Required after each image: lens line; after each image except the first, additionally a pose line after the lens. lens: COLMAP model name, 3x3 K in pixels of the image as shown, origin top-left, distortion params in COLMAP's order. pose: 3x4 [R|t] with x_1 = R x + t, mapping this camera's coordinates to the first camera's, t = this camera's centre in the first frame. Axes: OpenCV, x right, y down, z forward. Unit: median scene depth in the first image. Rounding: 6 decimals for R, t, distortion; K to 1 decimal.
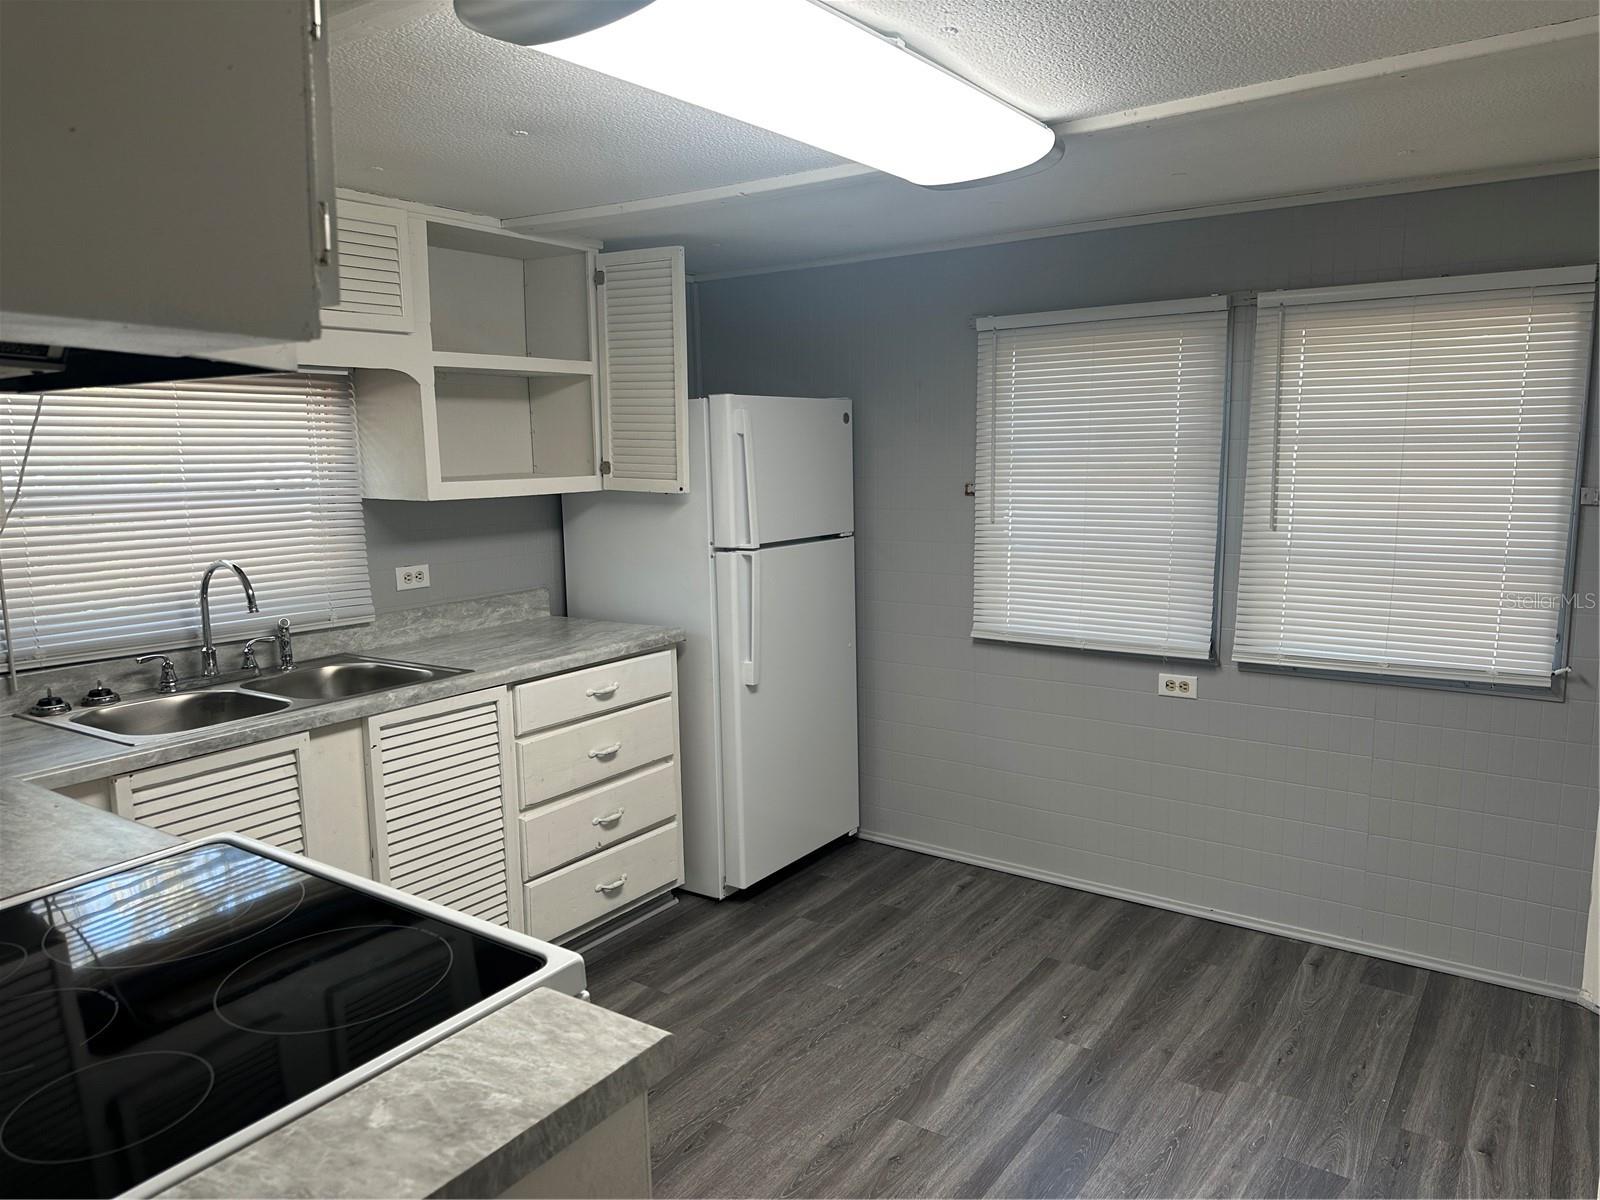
lens RADIAL K [[1133.9, 0, 800.8], [0, 1133.9, 609.7], [0, 0, 1]] dist [0.036169, -0.005313]
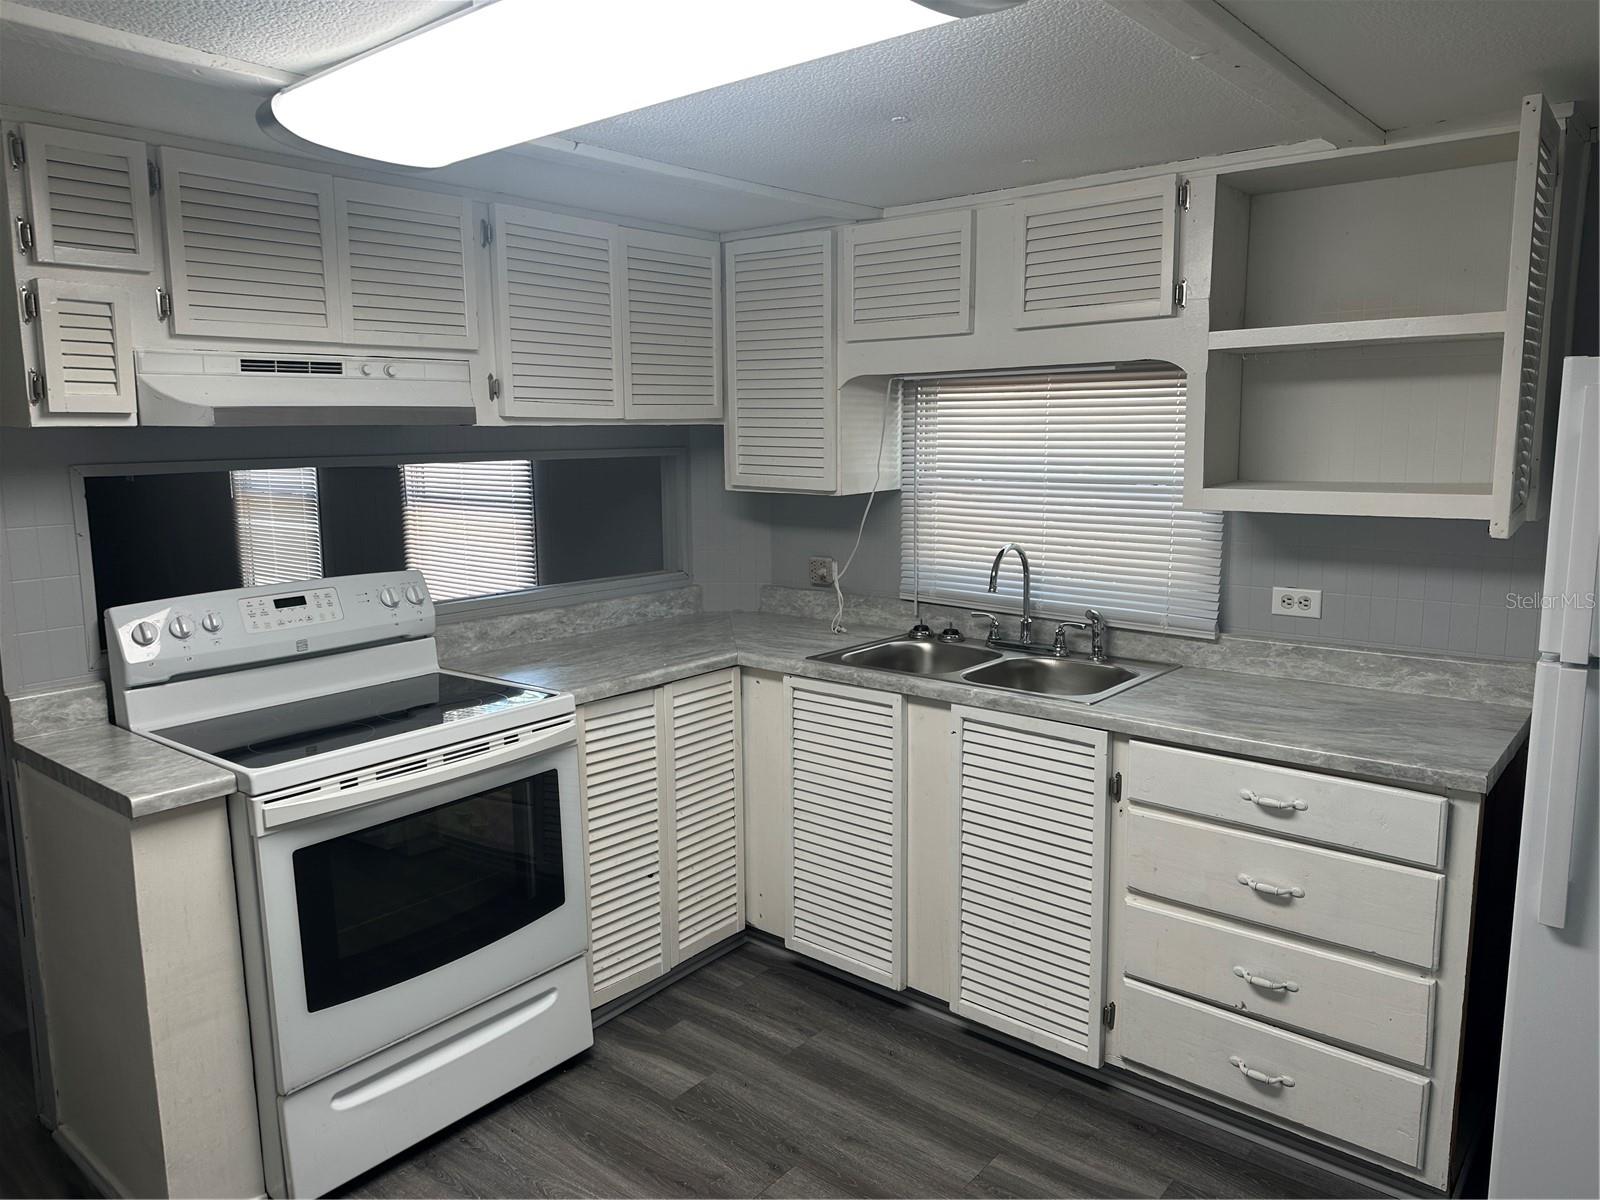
lens RADIAL K [[1133.9, 0, 806.6], [0, 1133.9, 595.5], [0, 0, 1]] dist [0.036169, -0.005313]
pose [[-0.097395, 0.164777, -0.981510, 0.528432], [-0.133958, 0.975054, 0.176986, -0.139516], [0.986189, 0.148719, -0.072892, 0.759591]]
